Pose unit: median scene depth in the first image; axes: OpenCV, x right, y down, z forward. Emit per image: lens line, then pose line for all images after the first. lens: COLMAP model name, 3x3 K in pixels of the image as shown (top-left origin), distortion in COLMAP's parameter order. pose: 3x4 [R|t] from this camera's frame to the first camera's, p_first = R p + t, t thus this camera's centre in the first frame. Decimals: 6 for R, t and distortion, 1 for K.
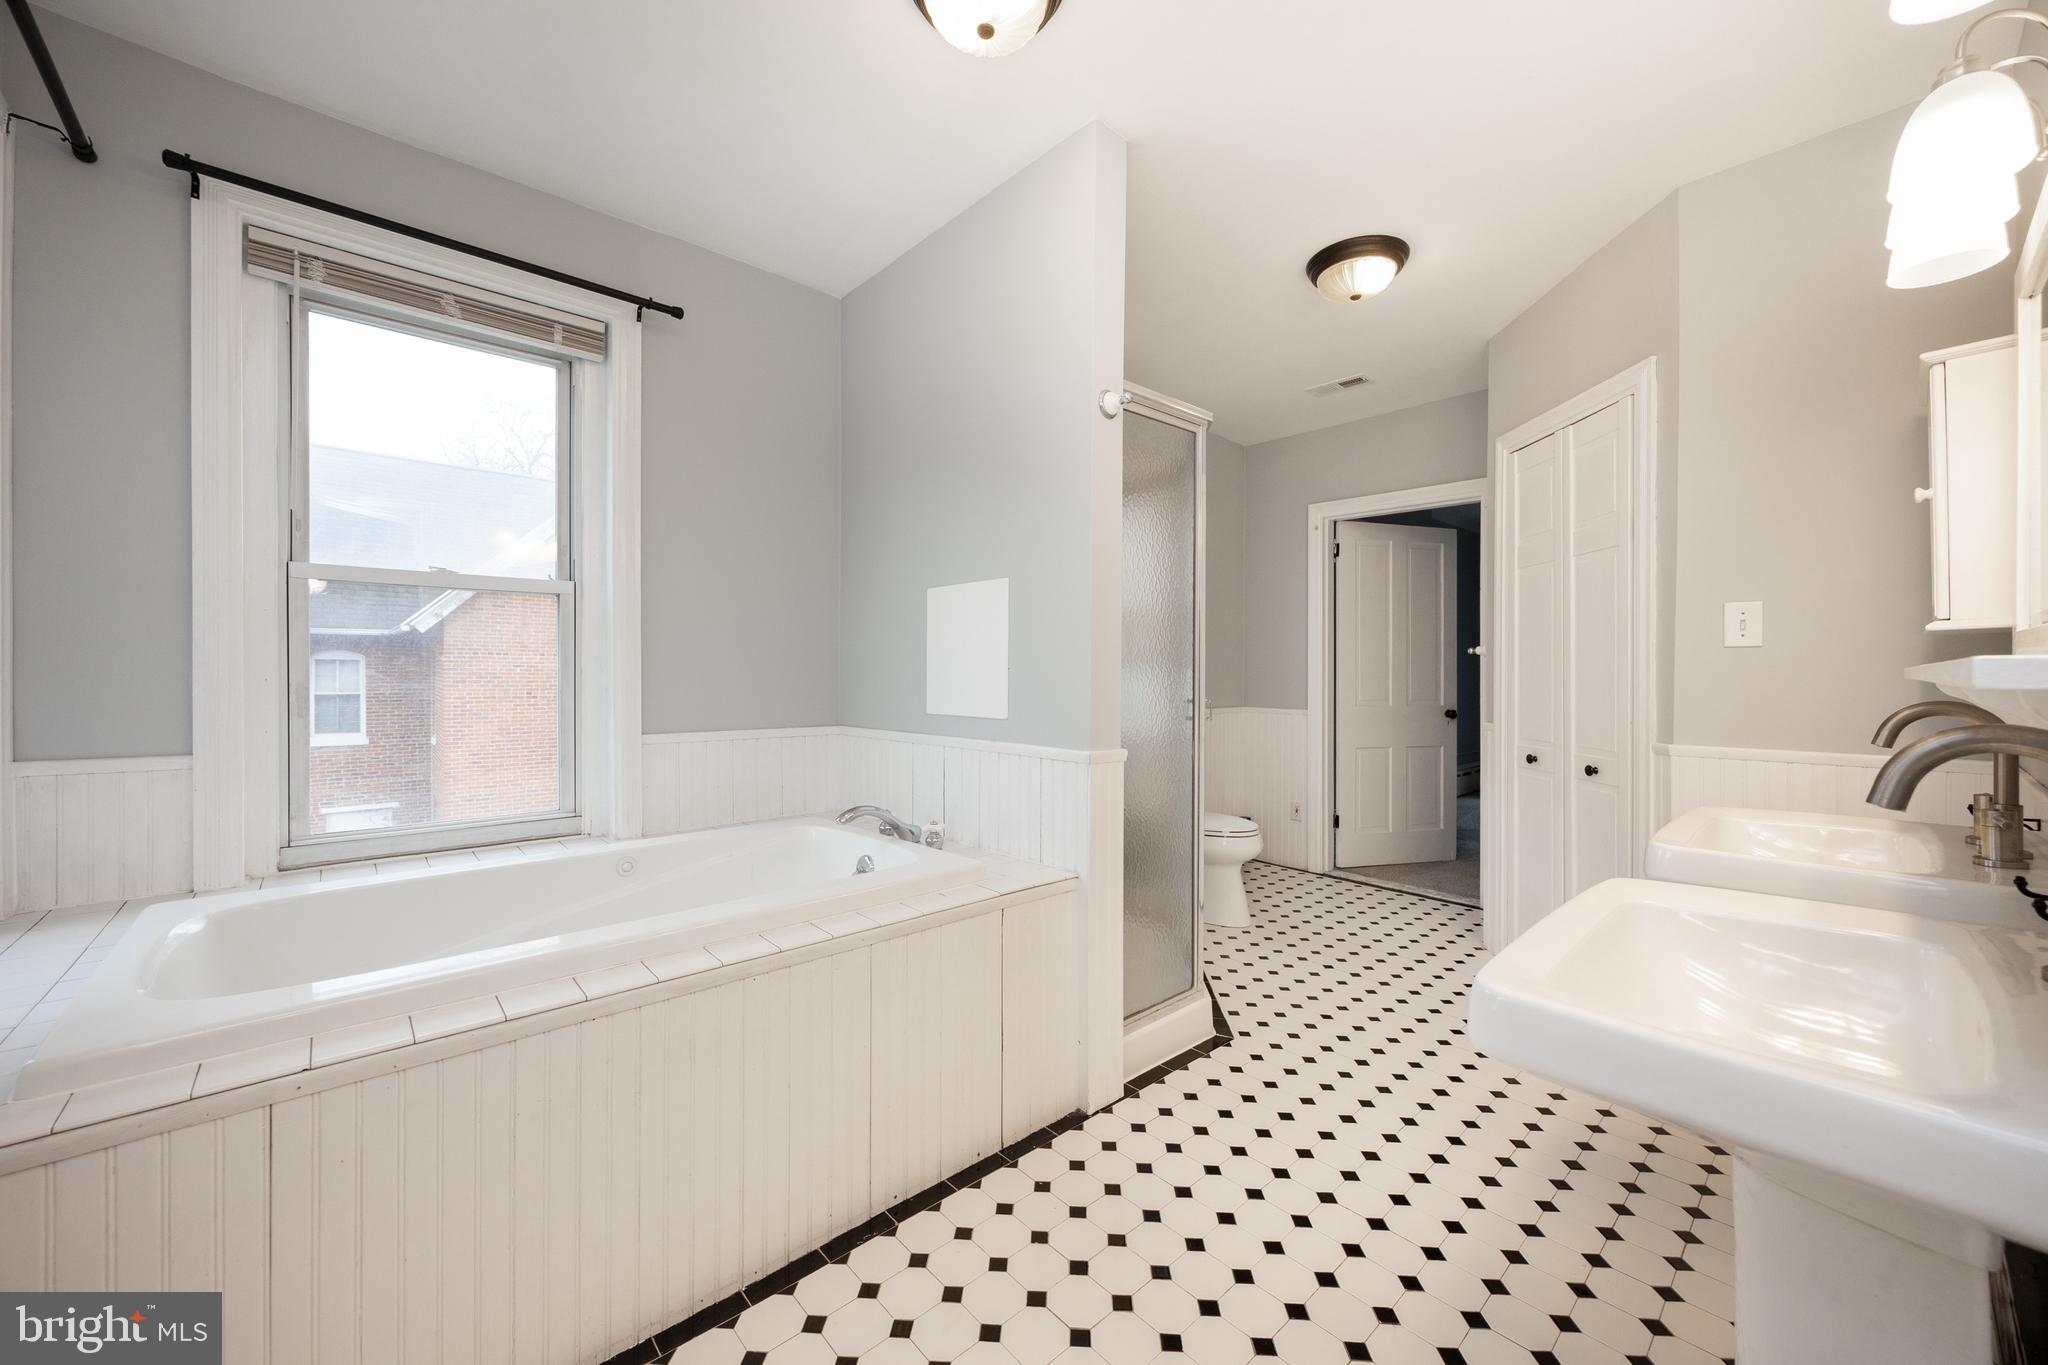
lens RADIAL K [[774.9, 0, 1026.2], [0, 774.9, 677.9], [0, 0, 1]] dist [-0.005251, 0.000388]
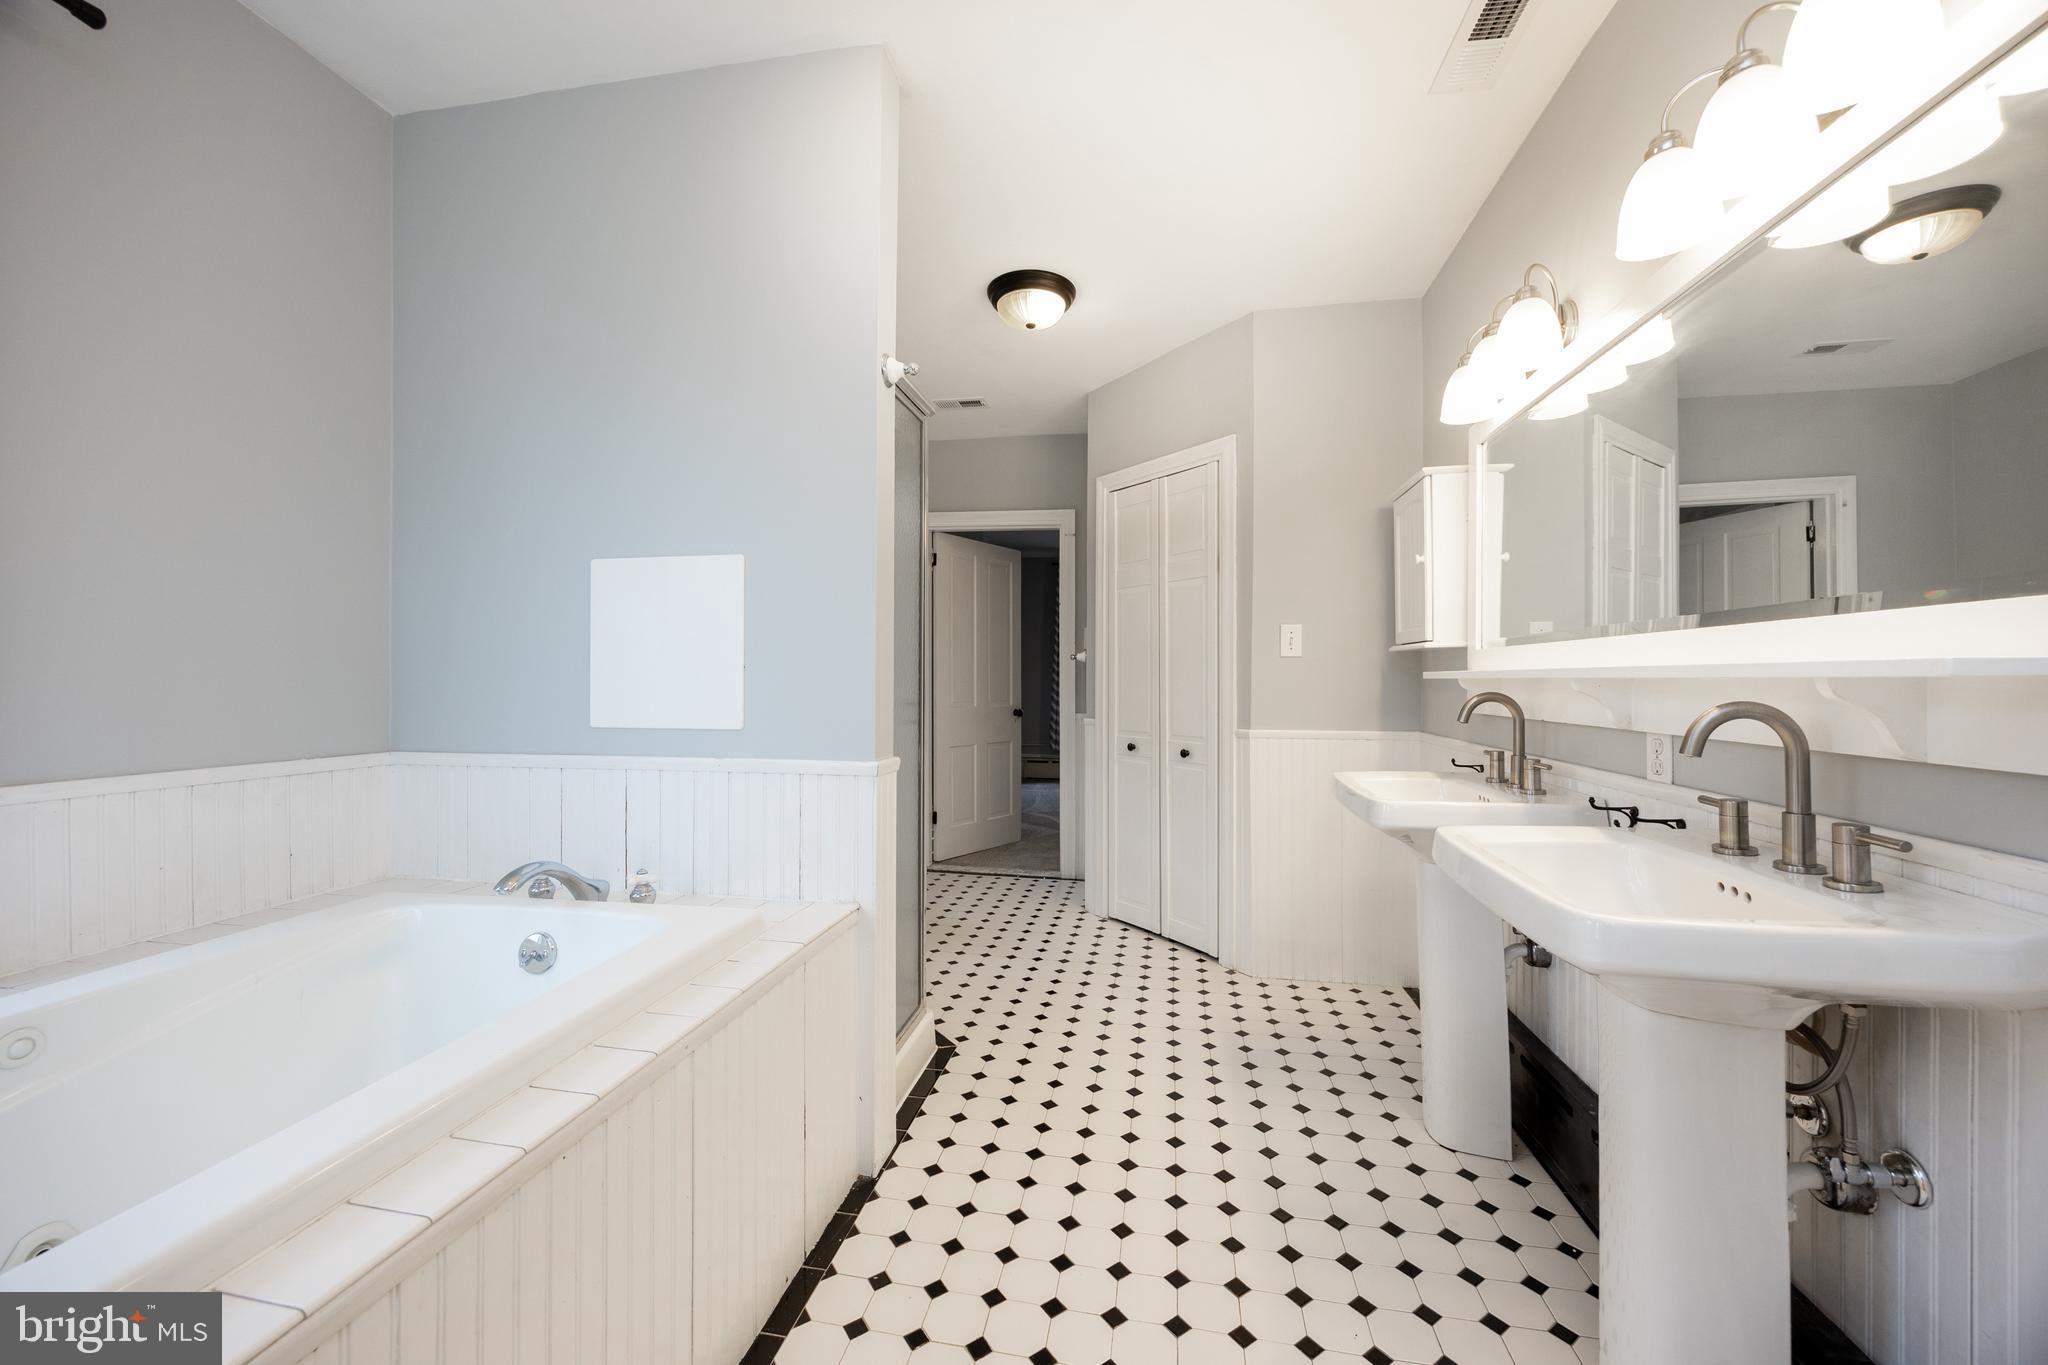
lens RADIAL K [[775.9, 0, 1024.0], [0, 775.9, 682.5], [0, 0, 1]] dist [-0.000694, 0.000217]
pose [[0.791378, -0.001110, 0.611326, -0.277282], [0.001956, 0.999998, -0.000715, 0.005273], [-0.611324, 0.001762, 0.791379, 0.175042]]
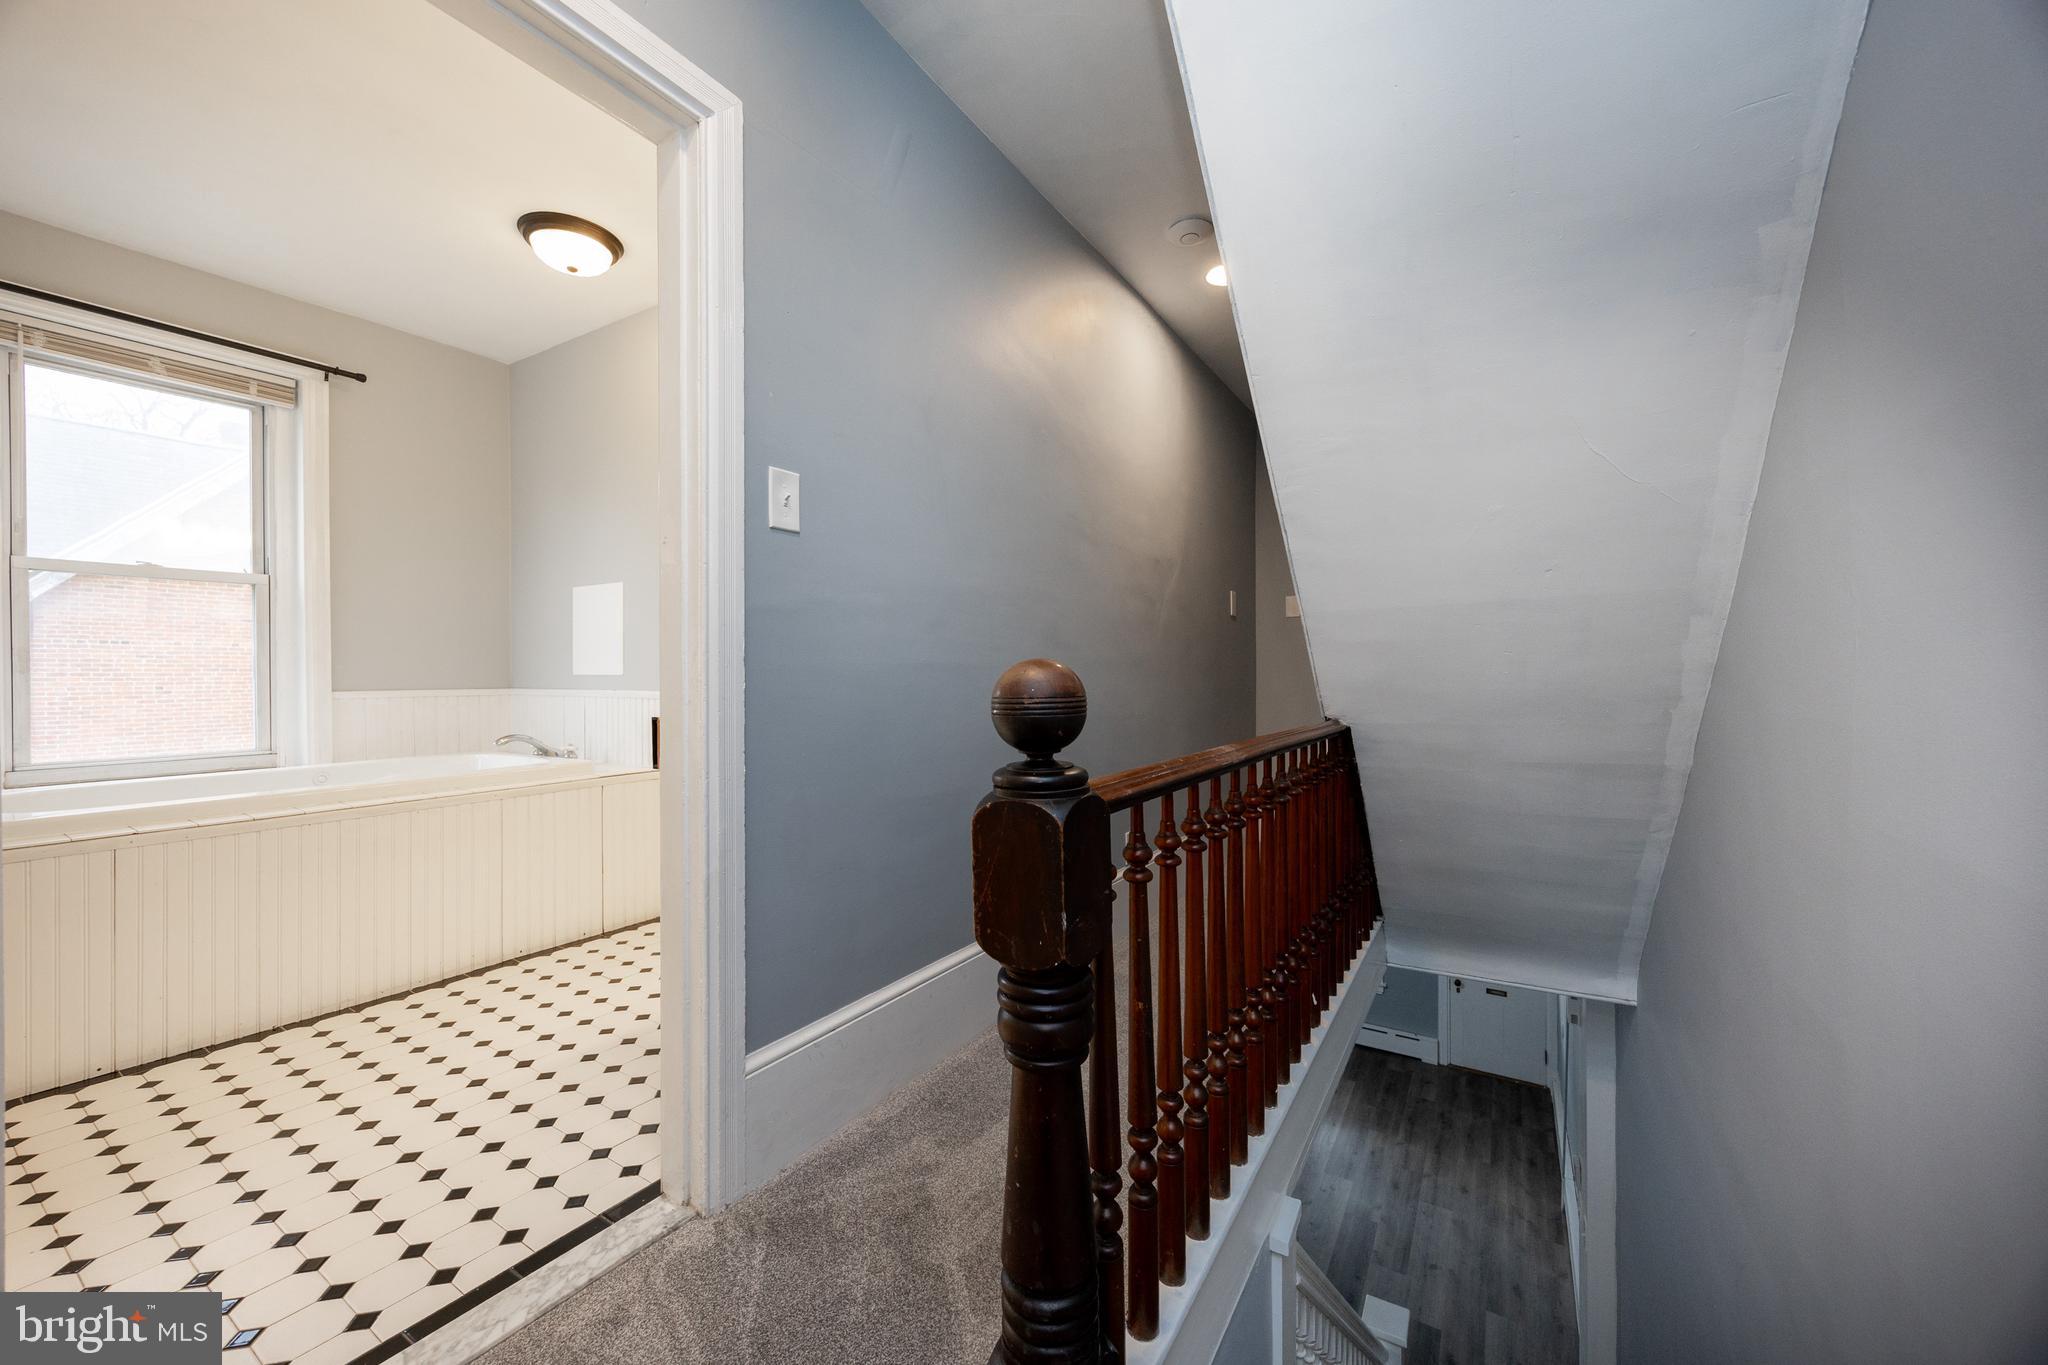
lens RADIAL K [[774.9, 0, 1026.2], [0, 774.9, 677.9], [0, 0, 1]] dist [-0.005251, 0.000388]
pose [[0.958882, -0.005961, 0.283741, 0.294923], [0.005329, 0.999981, 0.002997, 0.056345], [-0.283753, -0.001362, 0.958896, -0.661421]]
